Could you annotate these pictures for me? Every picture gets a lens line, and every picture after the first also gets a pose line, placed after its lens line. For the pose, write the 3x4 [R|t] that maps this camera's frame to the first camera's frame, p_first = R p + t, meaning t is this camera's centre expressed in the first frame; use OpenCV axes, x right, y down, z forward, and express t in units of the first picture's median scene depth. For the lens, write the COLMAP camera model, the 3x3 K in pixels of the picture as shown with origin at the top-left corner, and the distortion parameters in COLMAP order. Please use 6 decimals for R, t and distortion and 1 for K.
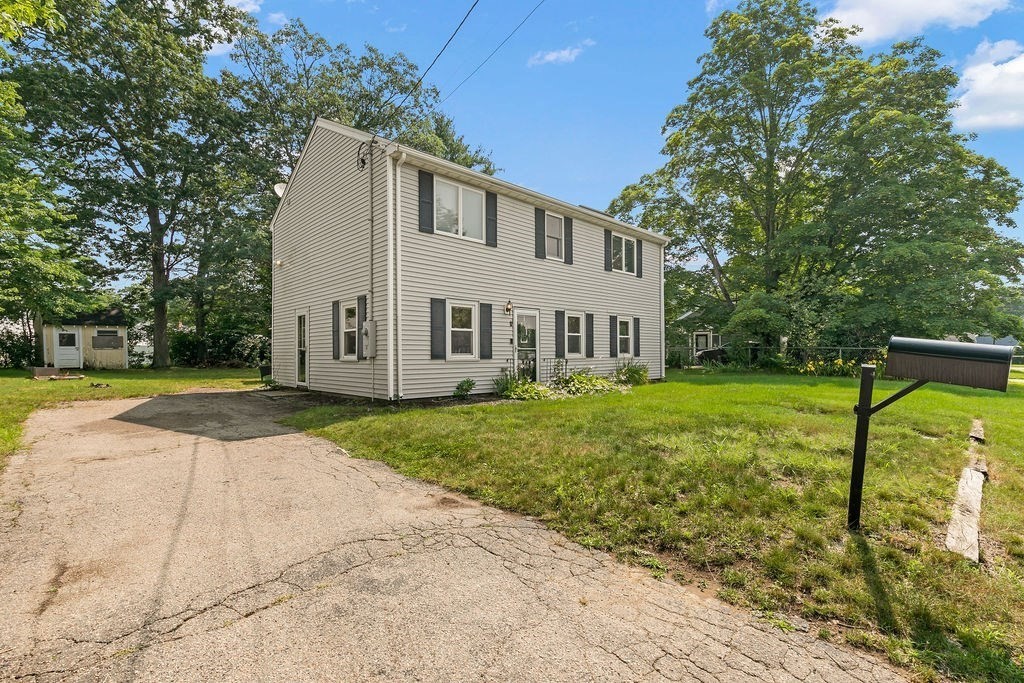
lens RADIAL K [[461.3, 0, 514.8], [0, 461.3, 350.7], [0, 0, 1]] dist [0.004423, -0.000377]
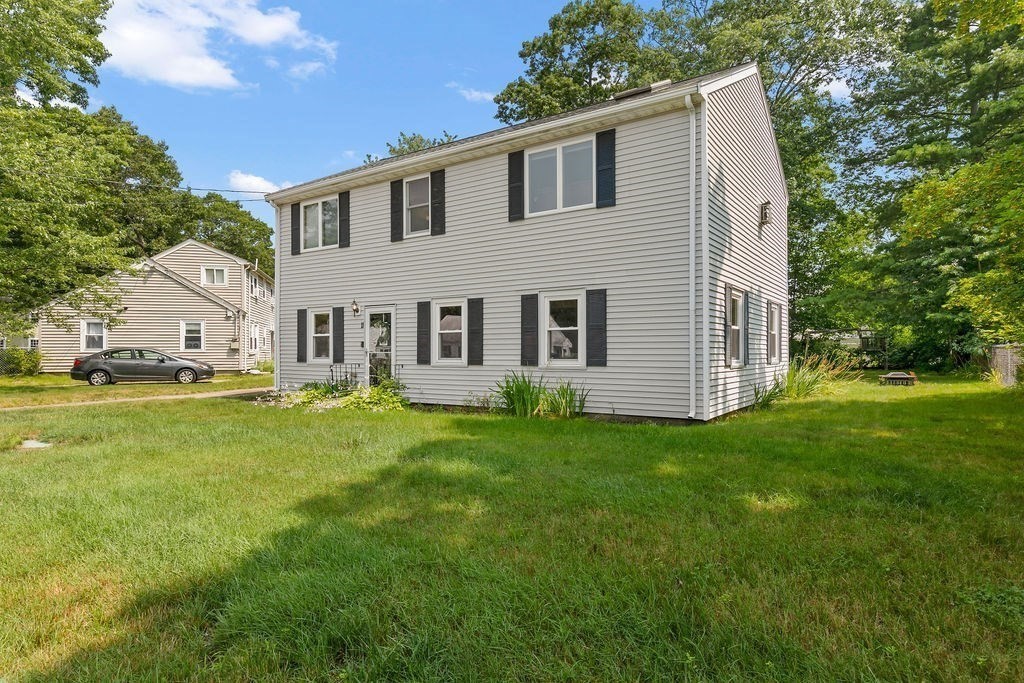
lens RADIAL K [[489.5, 0, 455.0], [0, 489.5, 359.5], [0, 0, 1]] dist [0.000746, -0.000185]
pose [[0.246223, 0.005658, -0.969197, 0.899131], [-0.002414, 0.999983, 0.005225, 0.003660], [0.969210, 0.001053, 0.246232, 0.867477]]
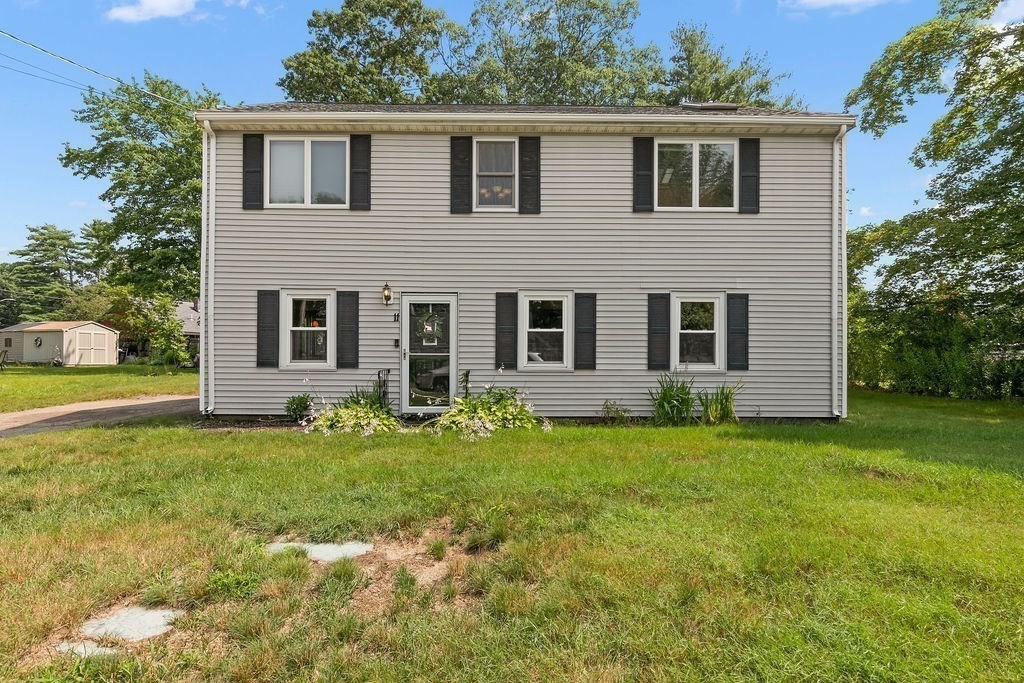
lens RADIAL K [[489.5, 0, 455.0], [0, 489.5, 359.5], [0, 0, 1]] dist [0.000746, -0.000185]
pose [[0.721338, 0.003712, -0.692573, 0.515058], [-0.004376, 0.999990, 0.000802, 0.002540], [0.692569, 0.002452, 0.721347, 0.495814]]
